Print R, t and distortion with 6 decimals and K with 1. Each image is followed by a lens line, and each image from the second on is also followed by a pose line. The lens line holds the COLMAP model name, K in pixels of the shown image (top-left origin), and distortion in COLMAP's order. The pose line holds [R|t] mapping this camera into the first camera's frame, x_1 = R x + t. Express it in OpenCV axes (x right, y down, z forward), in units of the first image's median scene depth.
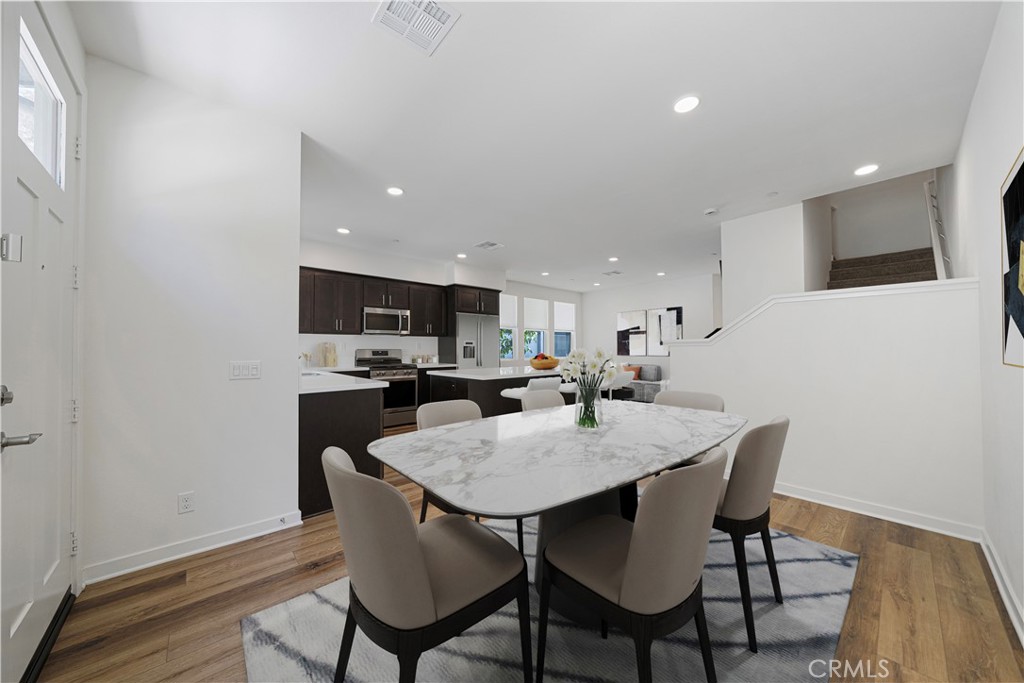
lens RADIAL K [[355.9, 0, 510.3], [0, 355.9, 344.3], [0, 0, 1]] dist [-0.000623, -0.000269]
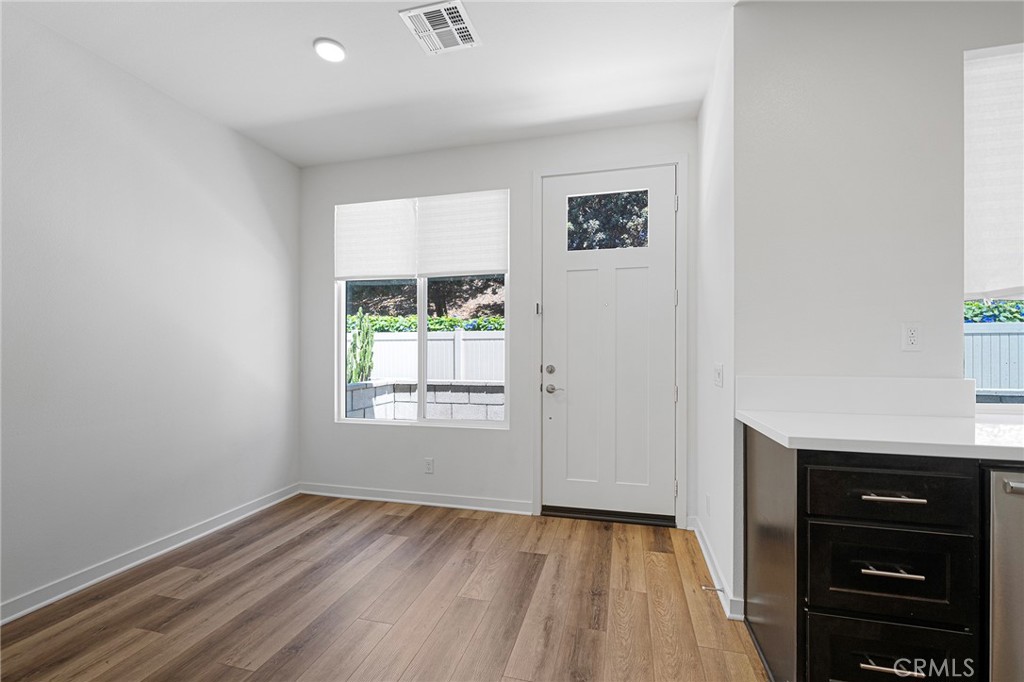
lens RADIAL K [[441.2, 0, 508.5], [0, 441.2, 353.4], [0, 0, 1]] dist [-0.002121, 0.000149]
pose [[-0.838322, 0.001356, -0.545174, 0.078185], [0.006034, 0.999959, -0.006791, 0.011895], [0.545142, -0.008983, -0.838295, 0.624253]]
